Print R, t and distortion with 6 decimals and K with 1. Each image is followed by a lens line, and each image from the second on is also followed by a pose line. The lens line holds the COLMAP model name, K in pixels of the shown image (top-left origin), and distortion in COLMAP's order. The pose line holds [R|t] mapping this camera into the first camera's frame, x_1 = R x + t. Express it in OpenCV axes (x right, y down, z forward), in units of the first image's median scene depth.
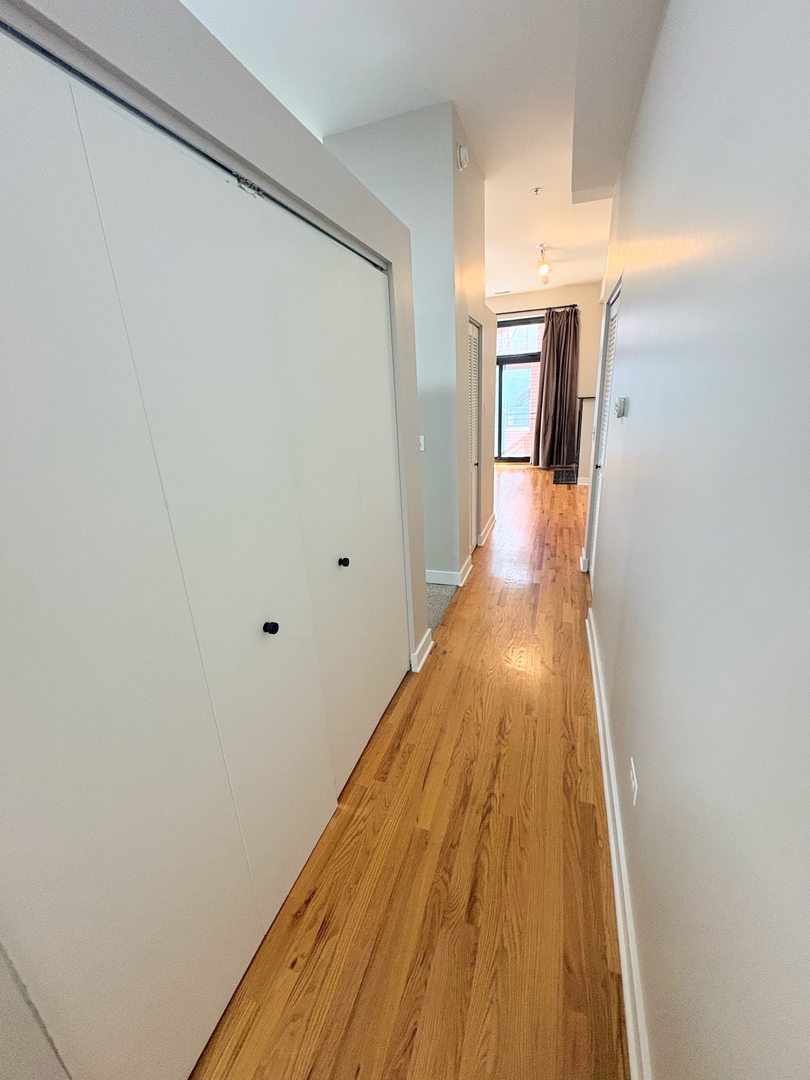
lens RADIAL K [[432.7, 0, 405.0], [0, 432.7, 540.0], [0, 0, 1]] dist [-0.000314, 0.000004]
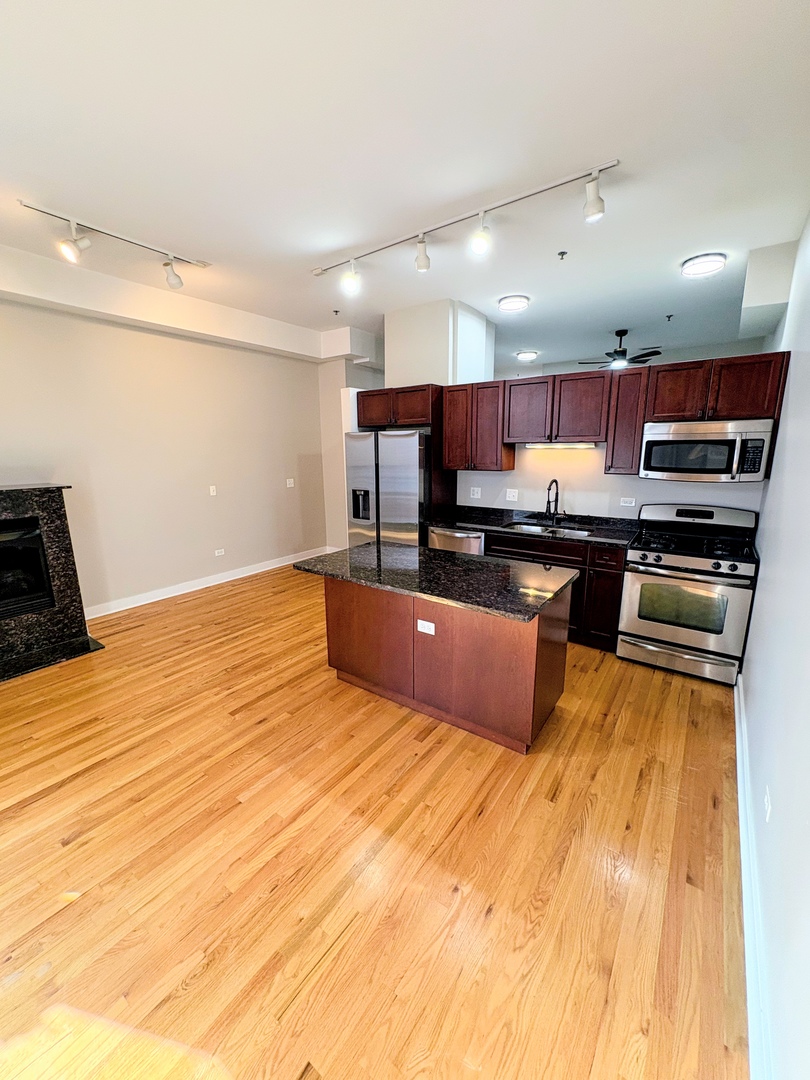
lens RADIAL K [[432.7, 0, 405.0], [0, 432.7, 540.0], [0, 0, 1]] dist [-0.000314, 0.000004]
pose [[-0.958282, 0.002471, 0.285815, -0.141504], [0.146368, 0.863143, 0.483281, -0.416532], [-0.245505, 0.504953, -0.827496, 1.220485]]
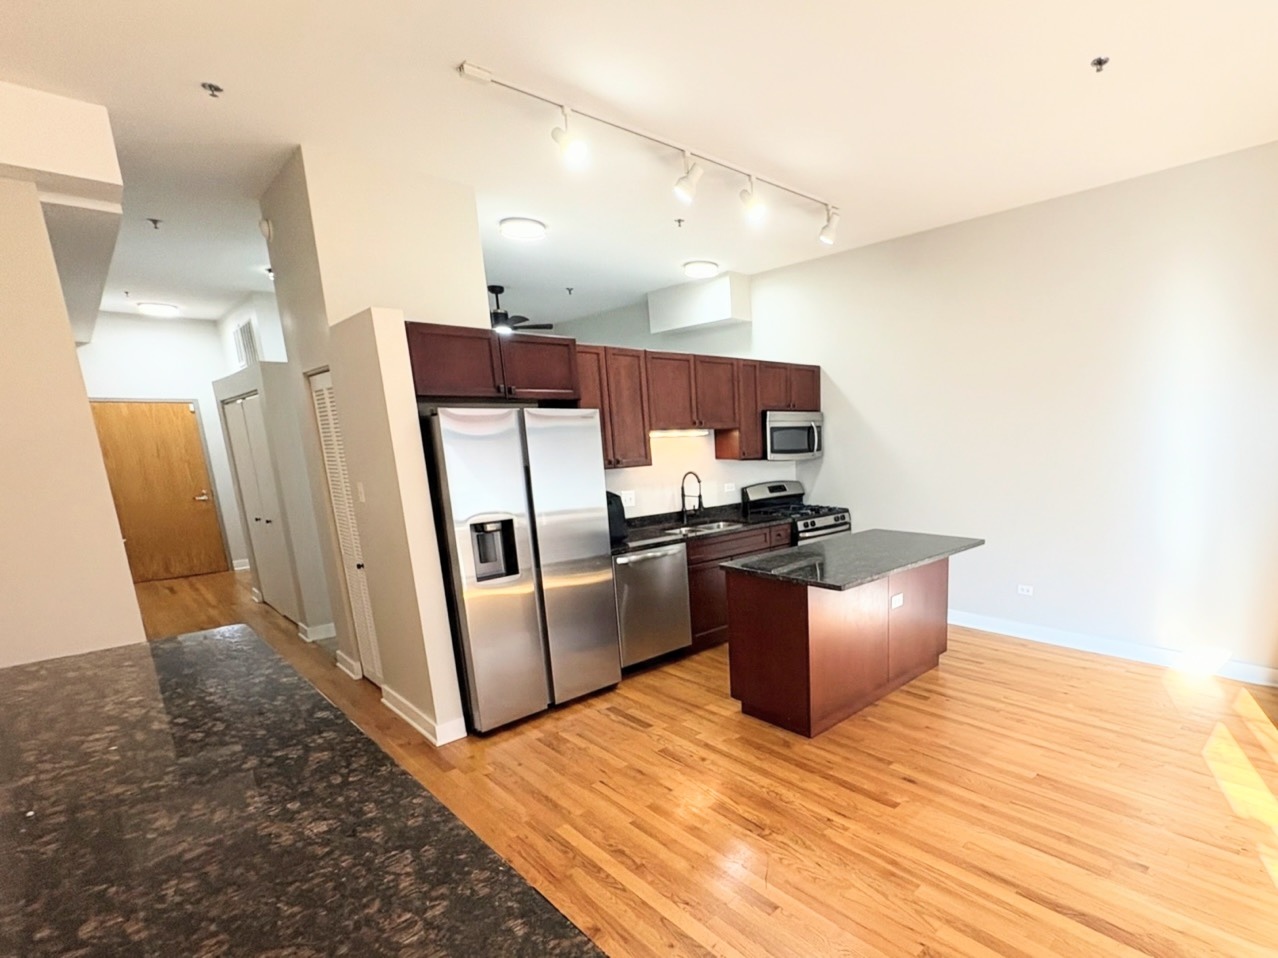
lens RADIAL K [[641.3, 0, 808.7], [0, 641.3, 561.0], [0, 0, 1]] dist [-0.000901, -0.000275]
pose [[-0.372945, 0.249310, -0.893732, 0.435538], [-0.251369, 0.900056, 0.355967, -0.391271], [0.893155, 0.357413, -0.273003, 1.040731]]
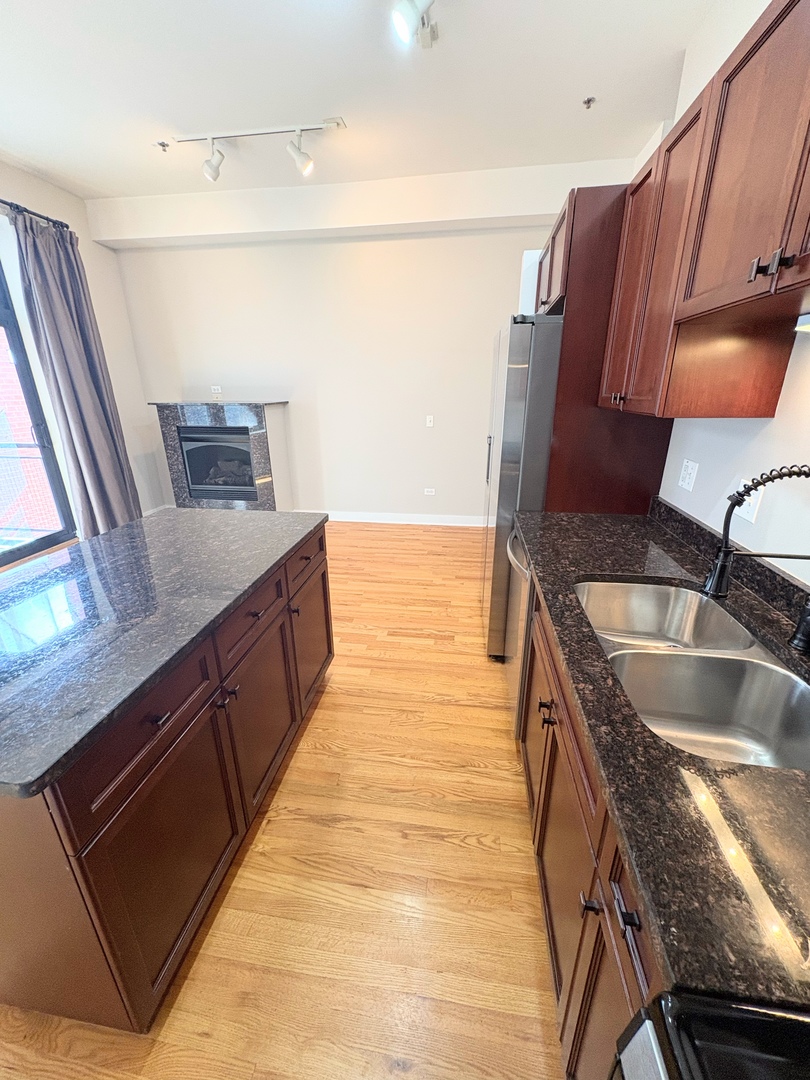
lens RADIAL K [[432.7, 0, 405.0], [0, 432.7, 540.0], [0, 0, 1]] dist [-0.000314, 0.000004]
pose [[-0.185418, -0.277368, 0.942702, -0.267015], [0.326357, 0.887502, 0.325317, -0.254906], [-0.926883, 0.367977, -0.074038, 0.819682]]
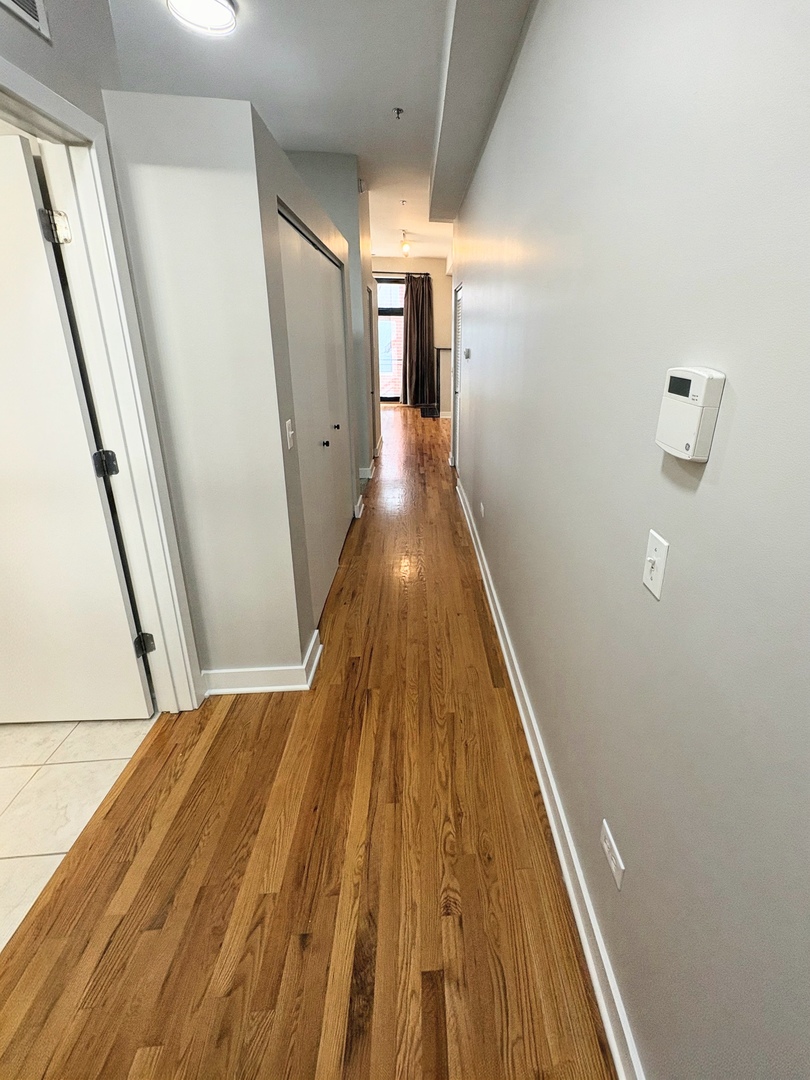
lens RADIAL K [[464.9, 0, 467.7], [0, 464.9, 480.6], [0, 0, 1]] dist [-0.000778, -0.000058]
pose [[0.900658, -0.054351, 0.431117, -0.110233], [0.068427, 0.997508, -0.017196, 0.076725], [-0.429108, 0.044988, 0.902132, -0.221017]]
